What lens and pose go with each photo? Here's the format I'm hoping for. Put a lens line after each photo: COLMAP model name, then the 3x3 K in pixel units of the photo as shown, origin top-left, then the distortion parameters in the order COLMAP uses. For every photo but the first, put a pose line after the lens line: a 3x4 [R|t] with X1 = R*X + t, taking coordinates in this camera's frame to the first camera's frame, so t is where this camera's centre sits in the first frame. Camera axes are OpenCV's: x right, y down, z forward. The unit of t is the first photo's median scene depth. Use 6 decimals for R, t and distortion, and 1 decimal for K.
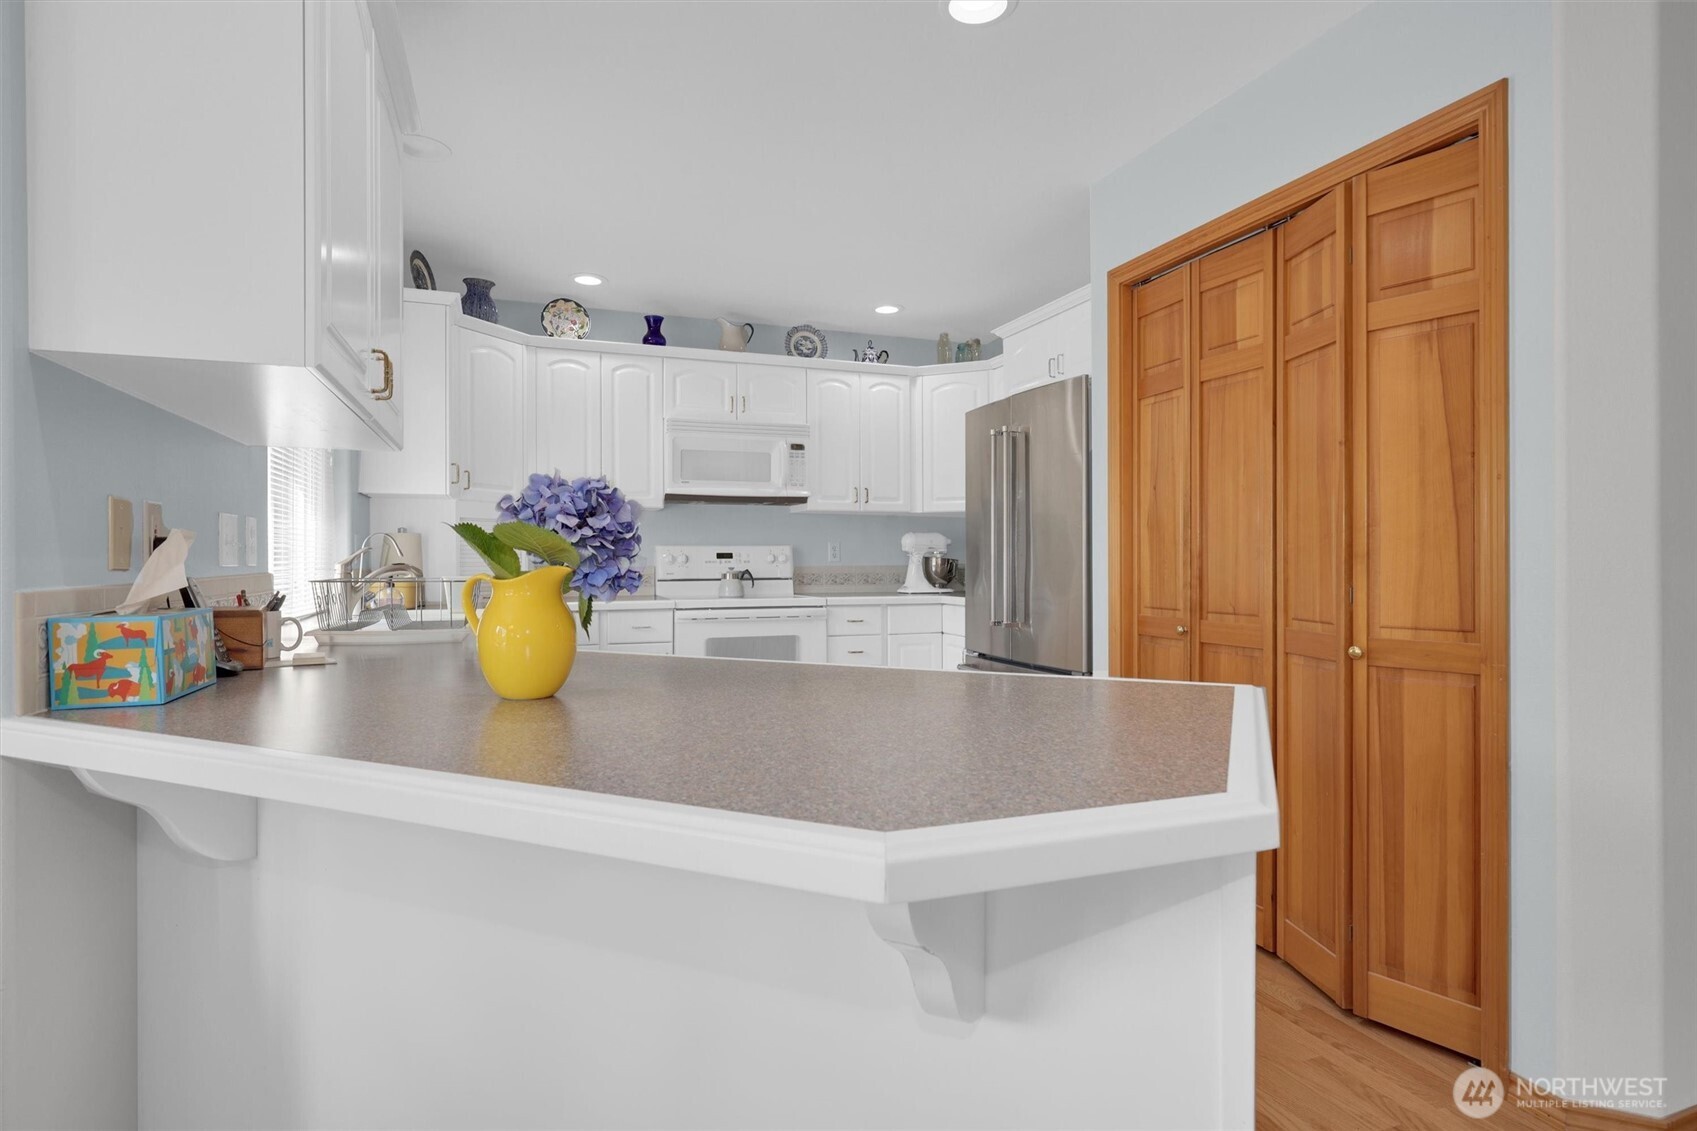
lens RADIAL K [[839.8, 0, 842.7], [0, 839.8, 598.4], [0, 0, 1]] dist [0.000319, 0.000038]
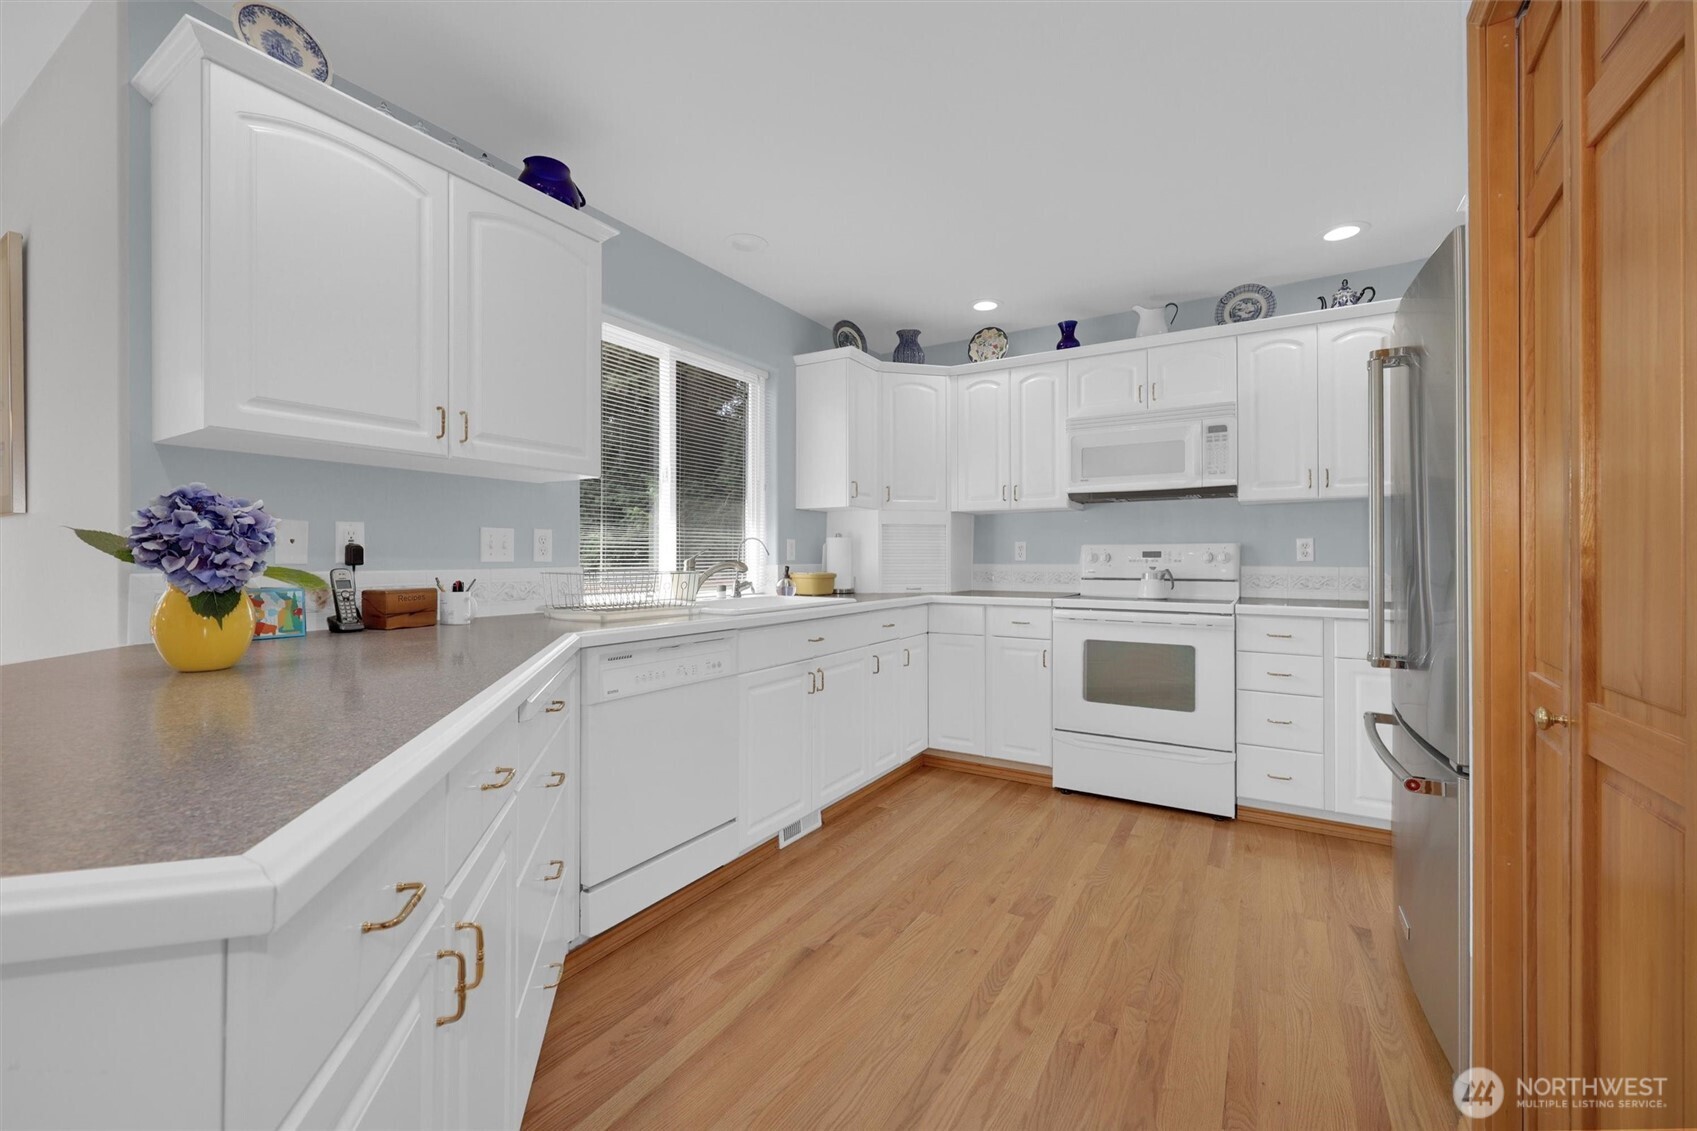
lens RADIAL K [[694.5, 0, 848.5], [0, 694.5, 565.5], [0, 0, 1]] dist [-0.002008, -0.000098]
pose [[0.622754, 0.014665, -0.782280, 0.265779], [-0.039257, 0.999151, -0.012521, -0.015593], [0.781432, 0.038508, 0.622801, 0.258960]]
